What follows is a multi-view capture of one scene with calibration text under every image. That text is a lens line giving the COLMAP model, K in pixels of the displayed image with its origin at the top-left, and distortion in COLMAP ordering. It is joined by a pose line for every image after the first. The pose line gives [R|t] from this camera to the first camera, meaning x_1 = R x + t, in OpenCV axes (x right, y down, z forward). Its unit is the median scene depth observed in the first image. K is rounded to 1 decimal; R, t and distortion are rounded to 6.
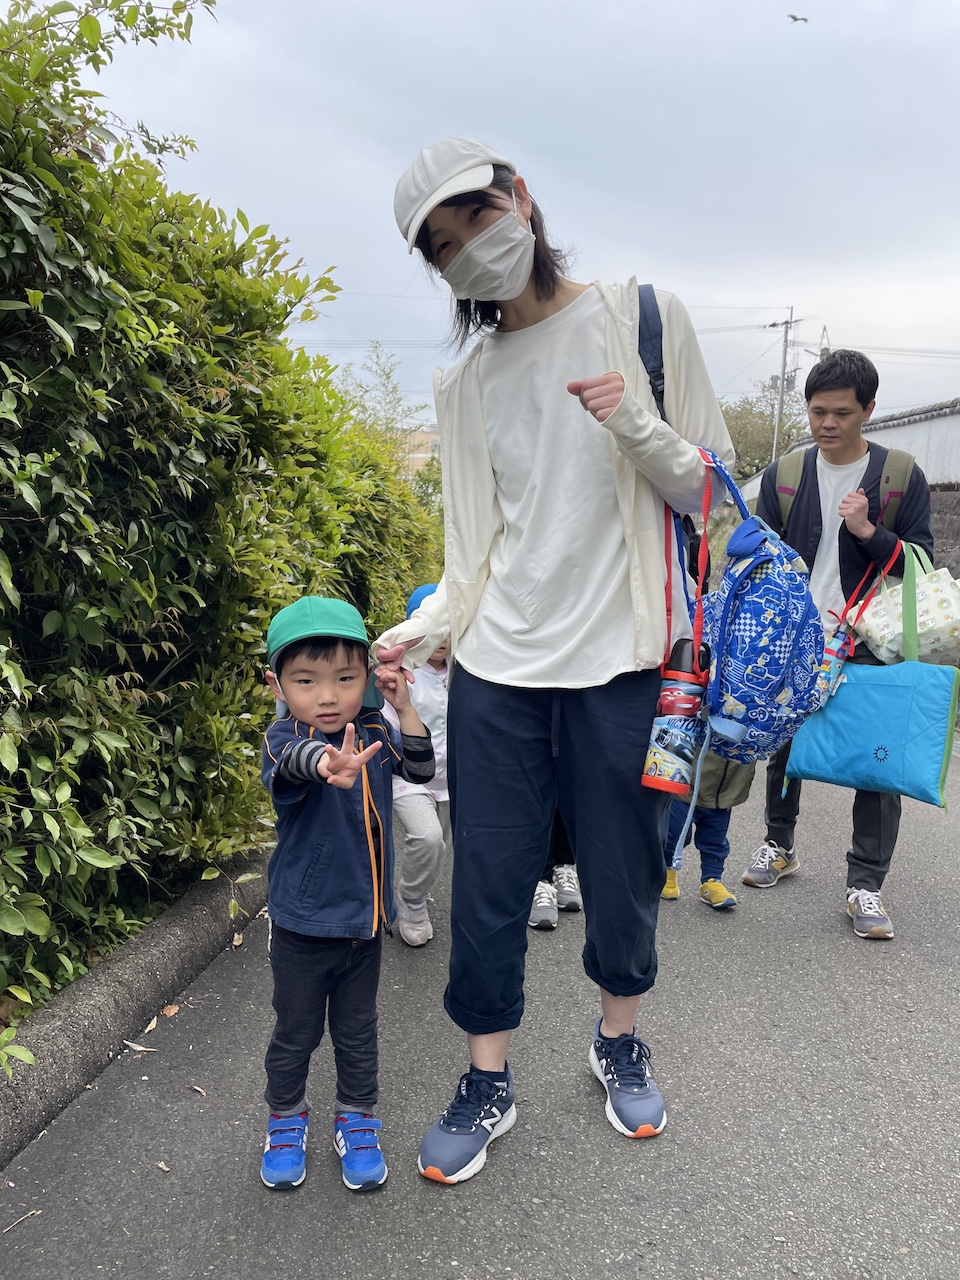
lens RADIAL K [[943.1, 0, 493.1], [0, 943.1, 629.7], [0, 0, 1]] dist [0.063528, -0.084760]
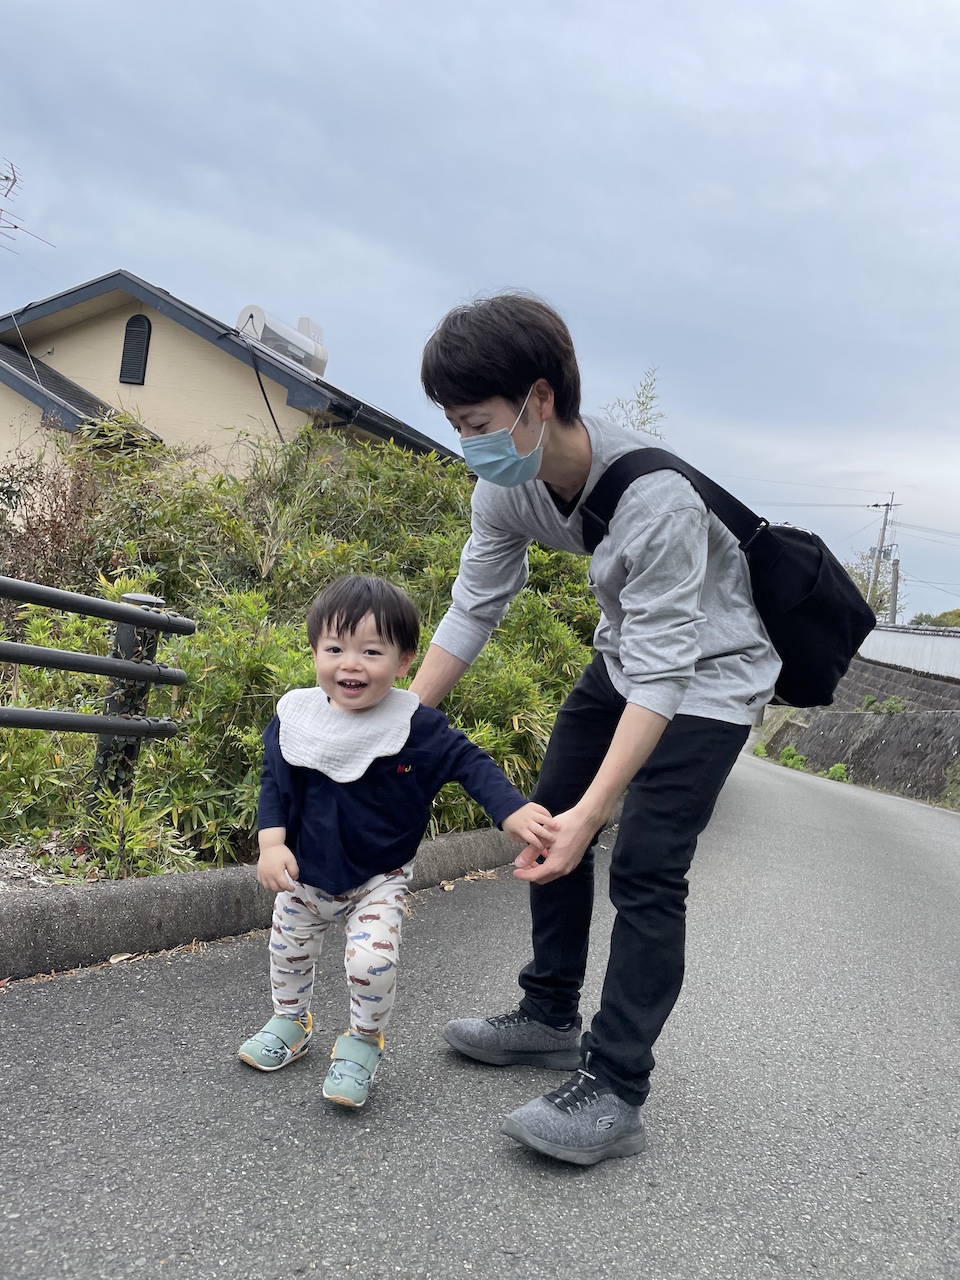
lens RADIAL K [[943.1, 0, 492.2], [0, 943.1, 643.7], [0, 0, 1]] dist [0.063528, -0.084760]
pose [[0.988715, 0.112131, -0.099350, -0.980523], [-0.120758, 0.988989, -0.085552, 0.230687], [0.088663, 0.096584, 0.991368, -4.782391]]
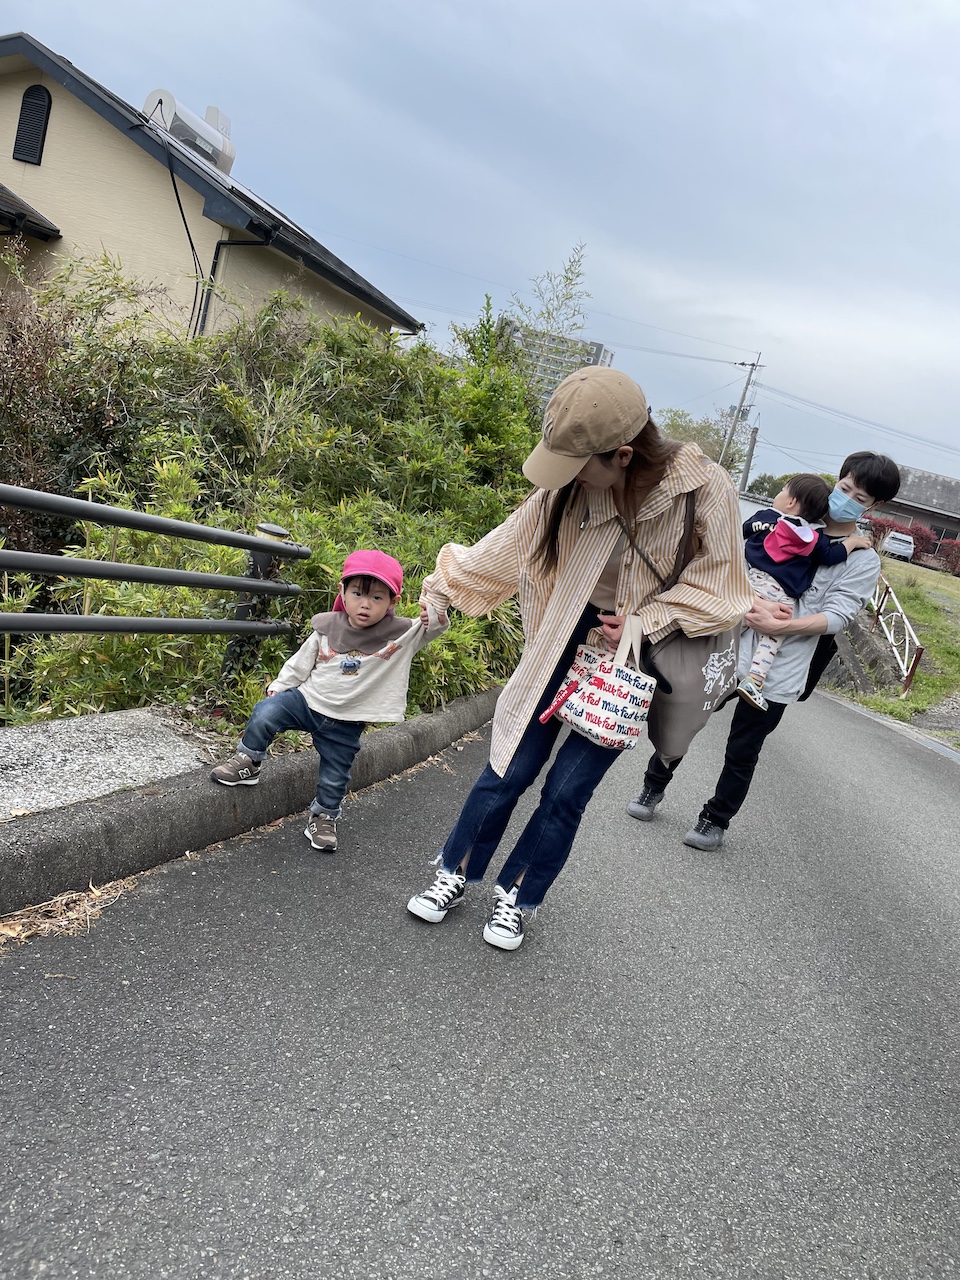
lens RADIAL K [[943.1, 0, 490.0], [0, 943.1, 648.5], [0, 0, 1]] dist [0.063528, -0.084760]
pose [[0.974895, 0.203758, 0.089791, -1.315574], [-0.211060, 0.974105, 0.081069, 0.107183], [-0.070947, -0.097985, 0.992656, -5.240152]]
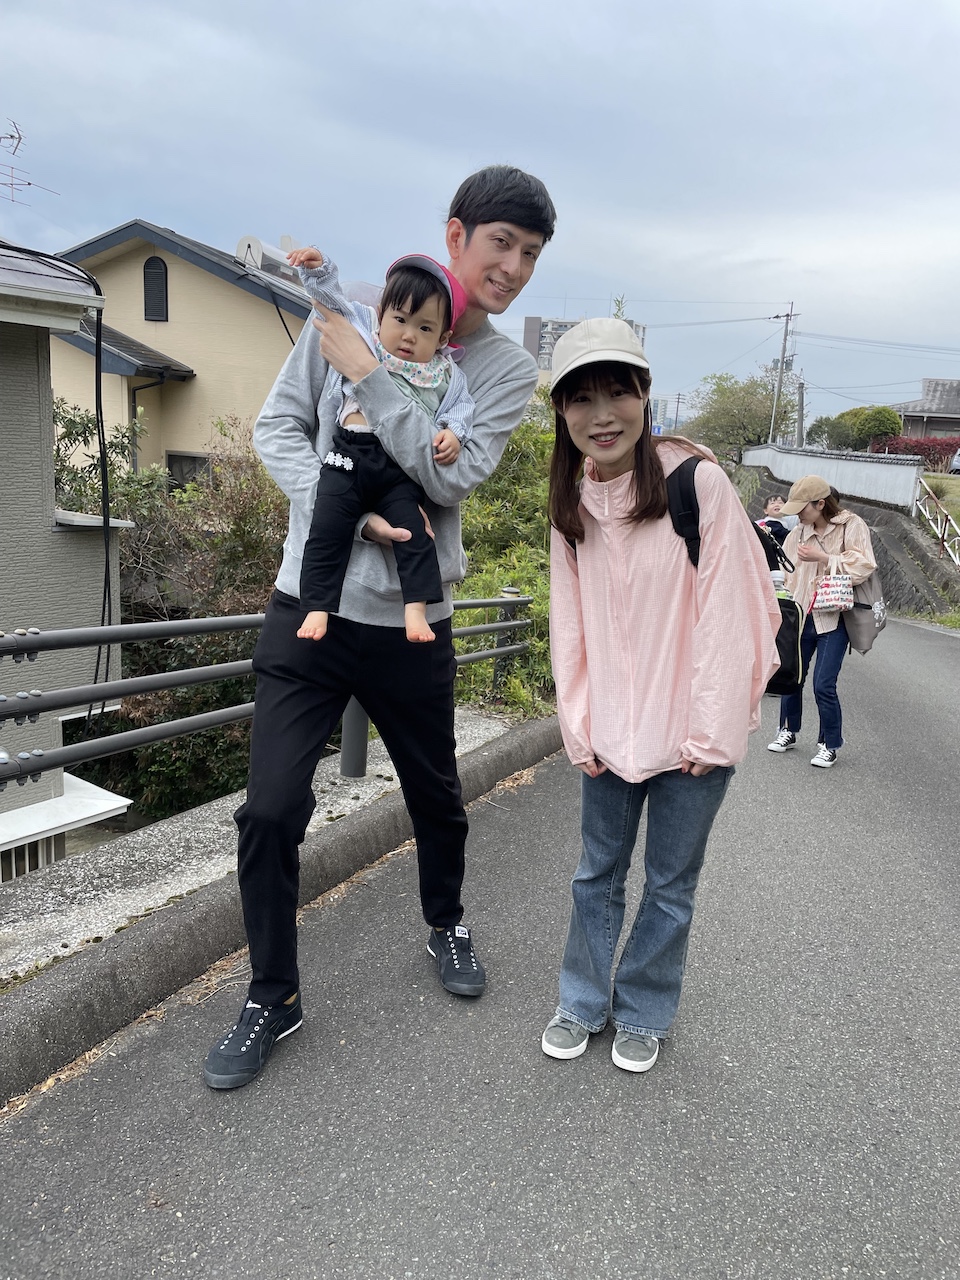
lens RADIAL K [[943.1, 0, 493.5], [0, 943.1, 644.3], [0, 0, 1]] dist [0.063528, -0.084760]
pose [[0.999903, 0.013899, 0.001337, -1.632323], [-0.013962, 0.996143, 0.086624, 0.035950], [-0.000128, -0.086634, 0.996240, -6.352827]]
